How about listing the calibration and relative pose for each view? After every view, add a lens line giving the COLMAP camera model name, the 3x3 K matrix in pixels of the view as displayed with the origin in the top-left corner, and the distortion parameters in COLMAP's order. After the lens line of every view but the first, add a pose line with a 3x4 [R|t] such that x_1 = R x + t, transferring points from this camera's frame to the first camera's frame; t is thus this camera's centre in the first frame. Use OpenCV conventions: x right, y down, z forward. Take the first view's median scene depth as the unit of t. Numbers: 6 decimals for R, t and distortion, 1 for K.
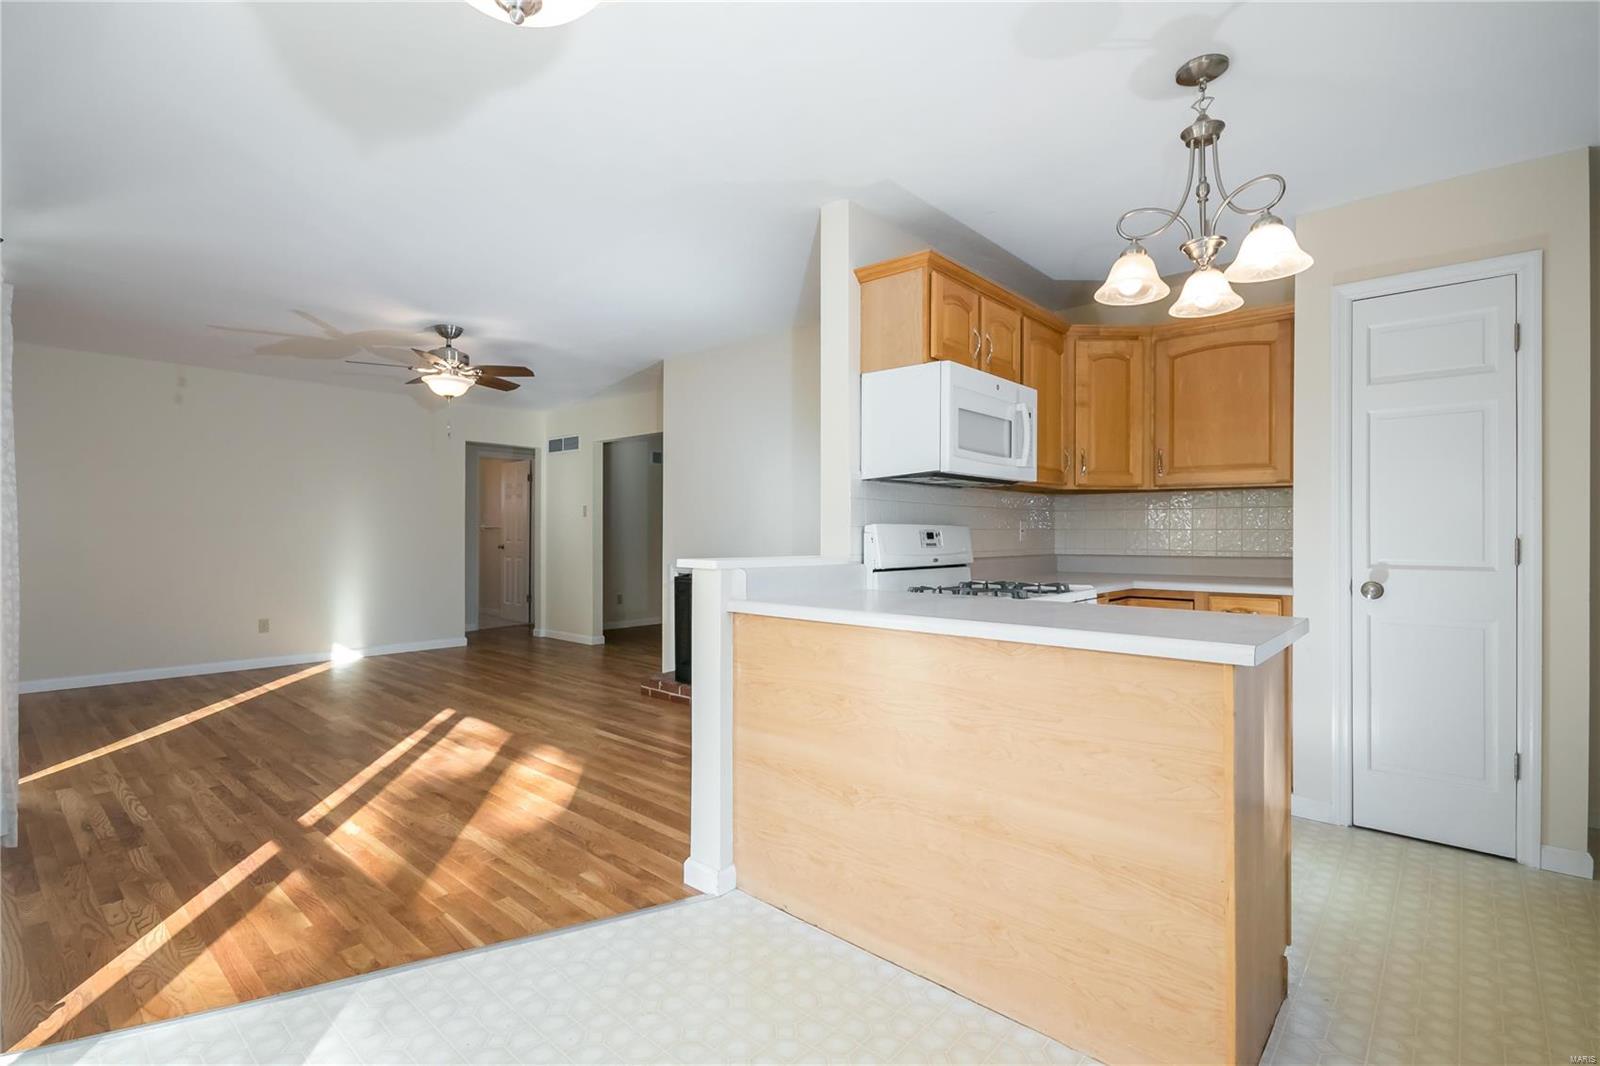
lens RADIAL K [[742.4, 0, 799.9], [0, 742.4, 528.7], [0, 0, 1]] dist [0.016888, -0.007977]
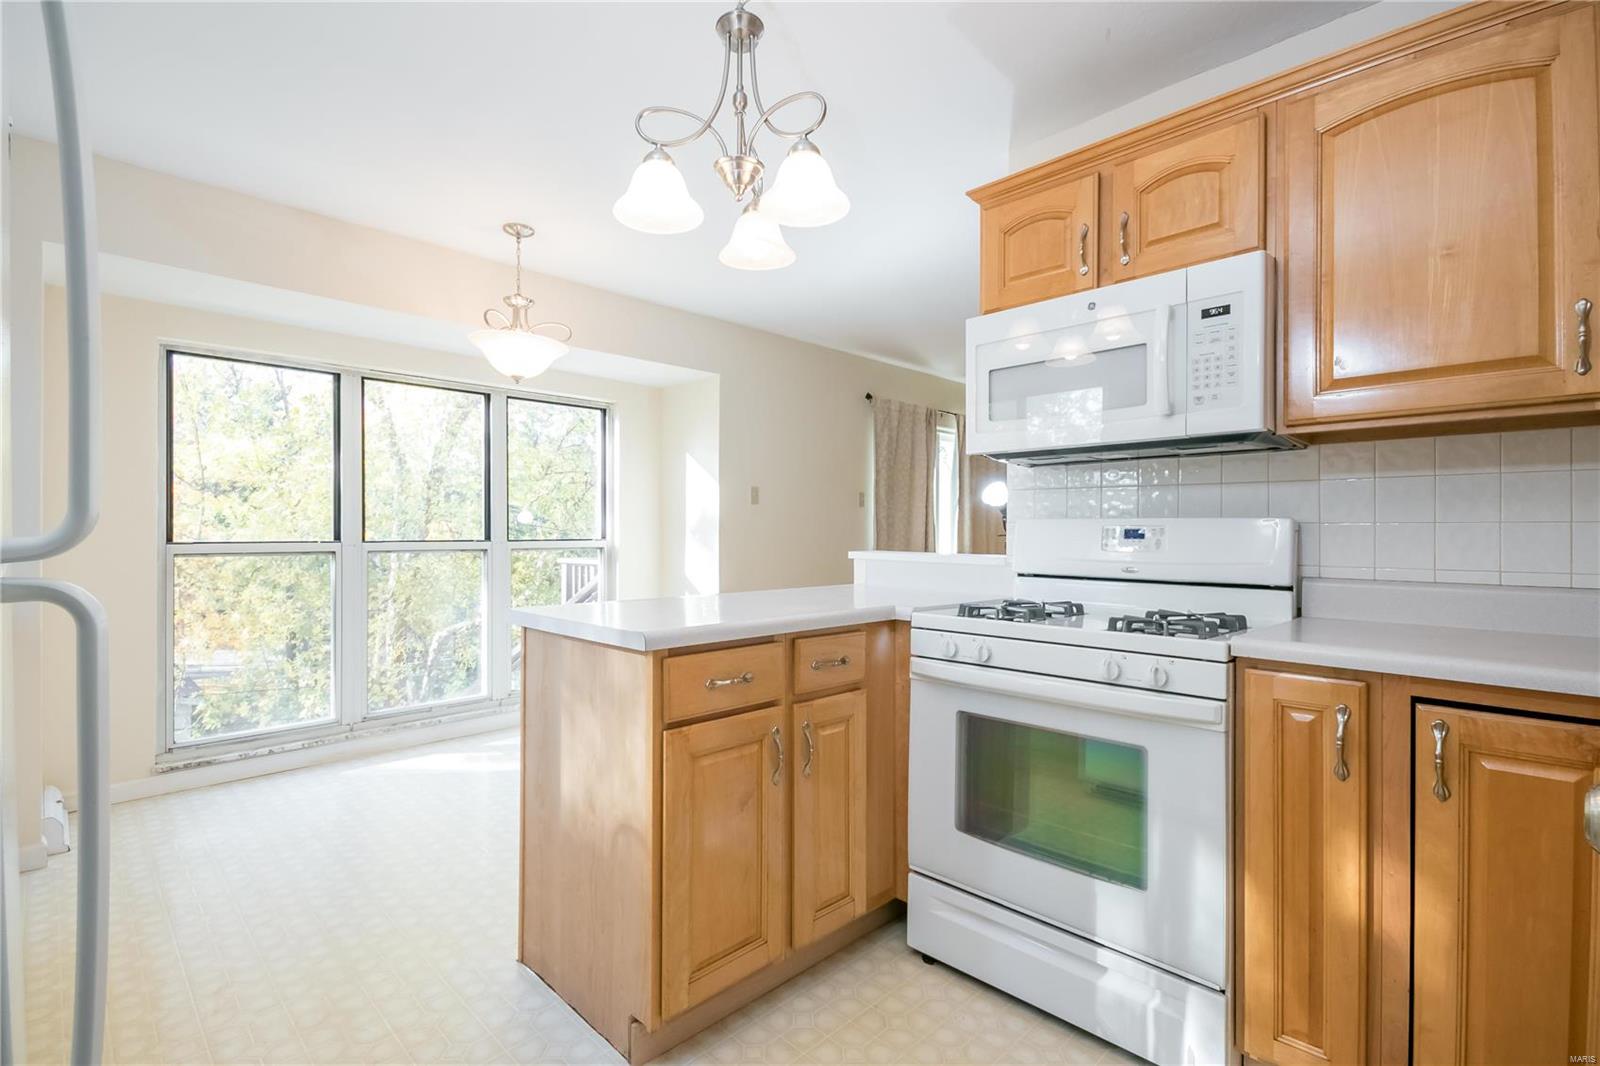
lens RADIAL K [[742.4, 0, 797.3], [0, 742.4, 528.0], [0, 0, 1]] dist [0.016888, -0.007977]
pose [[-0.057540, -0.006115, -0.998324, 0.810000], [0.003502, 0.999974, -0.006327, 0.006515], [0.998337, -0.003860, -0.057518, 0.677071]]
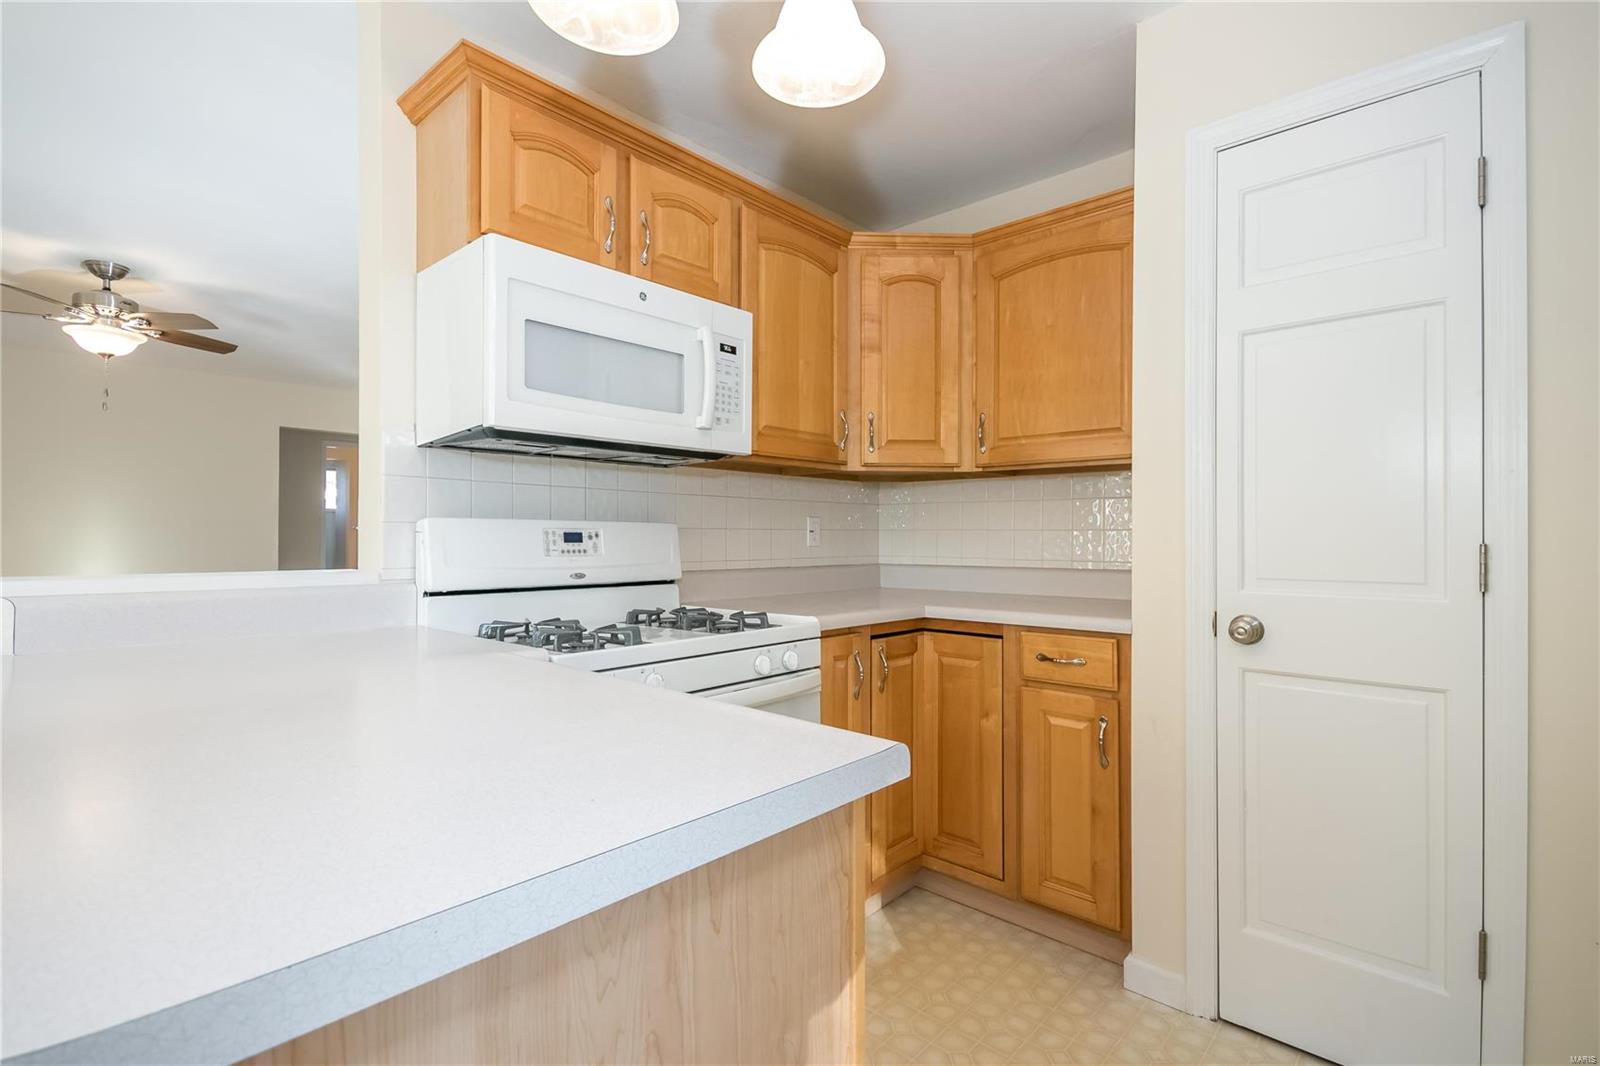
lens RADIAL K [[742.4, 0, 805.7], [0, 742.4, 528.7], [0, 0, 1]] dist [0.016888, -0.007977]
pose [[0.999902, 0.001407, -0.013962, 0.355536], [-0.001455, 0.999993, -0.003427, 0.003589], [0.013957, 0.003447, 0.999897, 0.335269]]
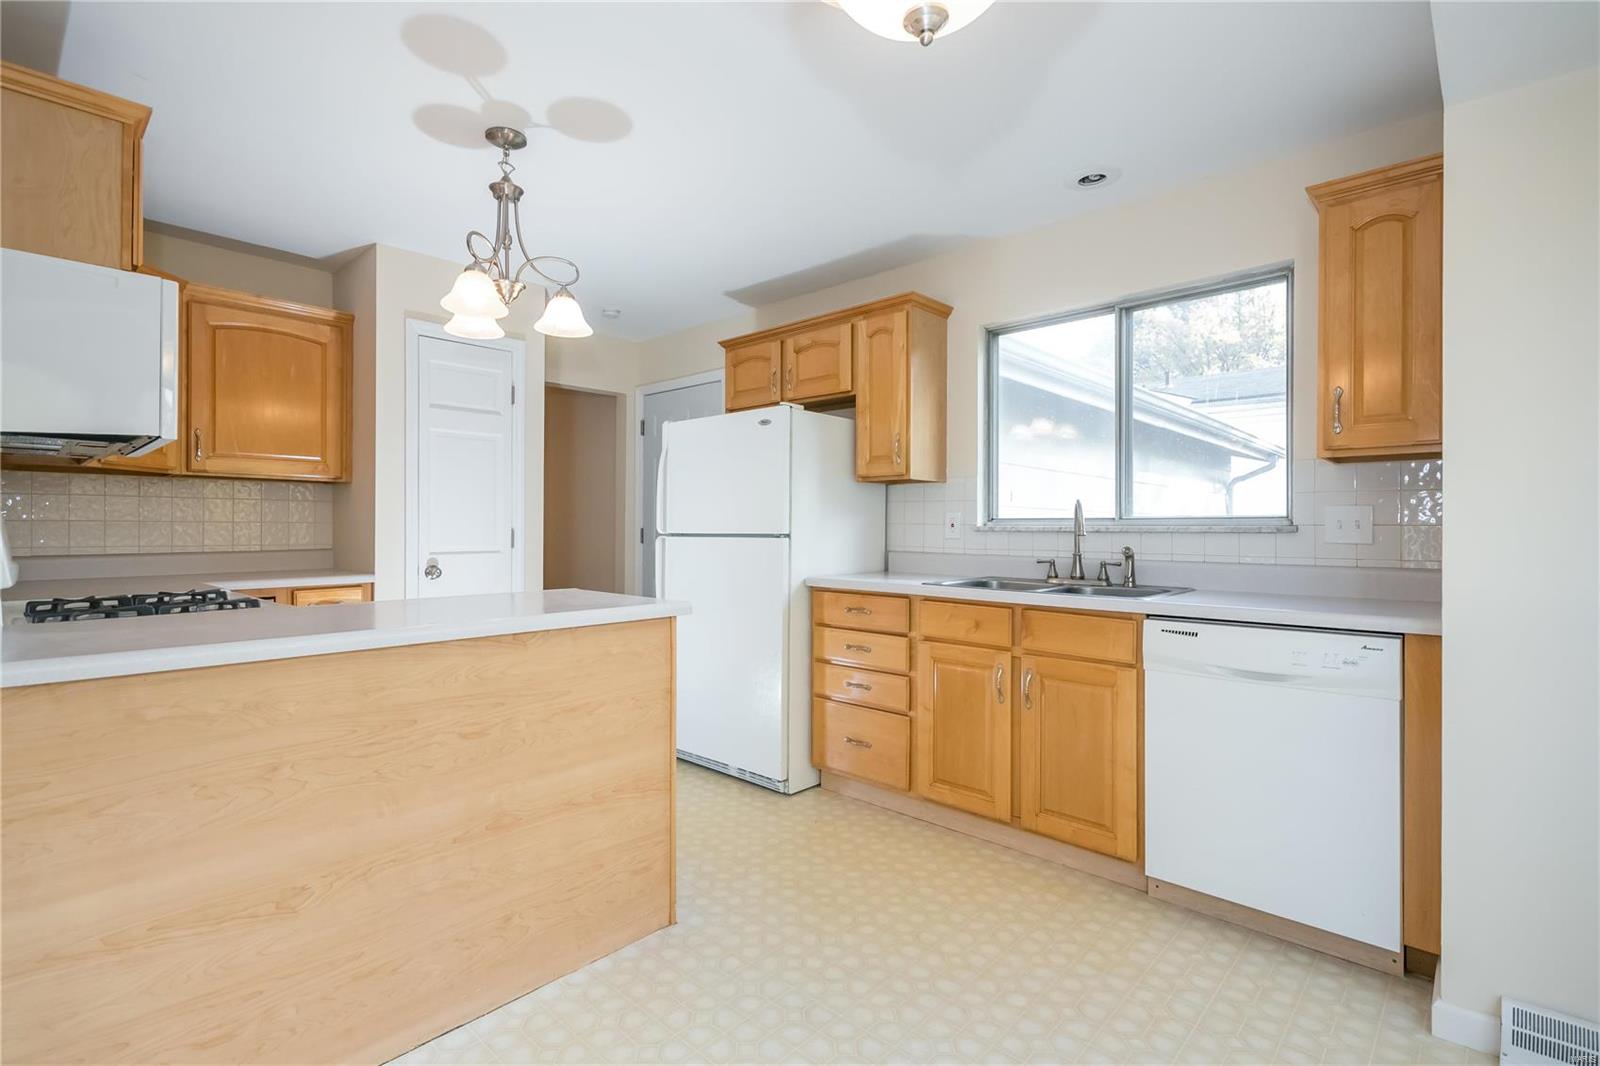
lens RADIAL K [[742.4, 0, 794.9], [0, 742.4, 527.5], [0, 0, 1]] dist [0.016888, -0.007977]
pose [[0.019127, -0.001841, 0.999815, -0.393044], [-0.008477, 0.999962, 0.002003, 0.000257], [-0.999781, -0.008513, 0.019110, 0.319615]]
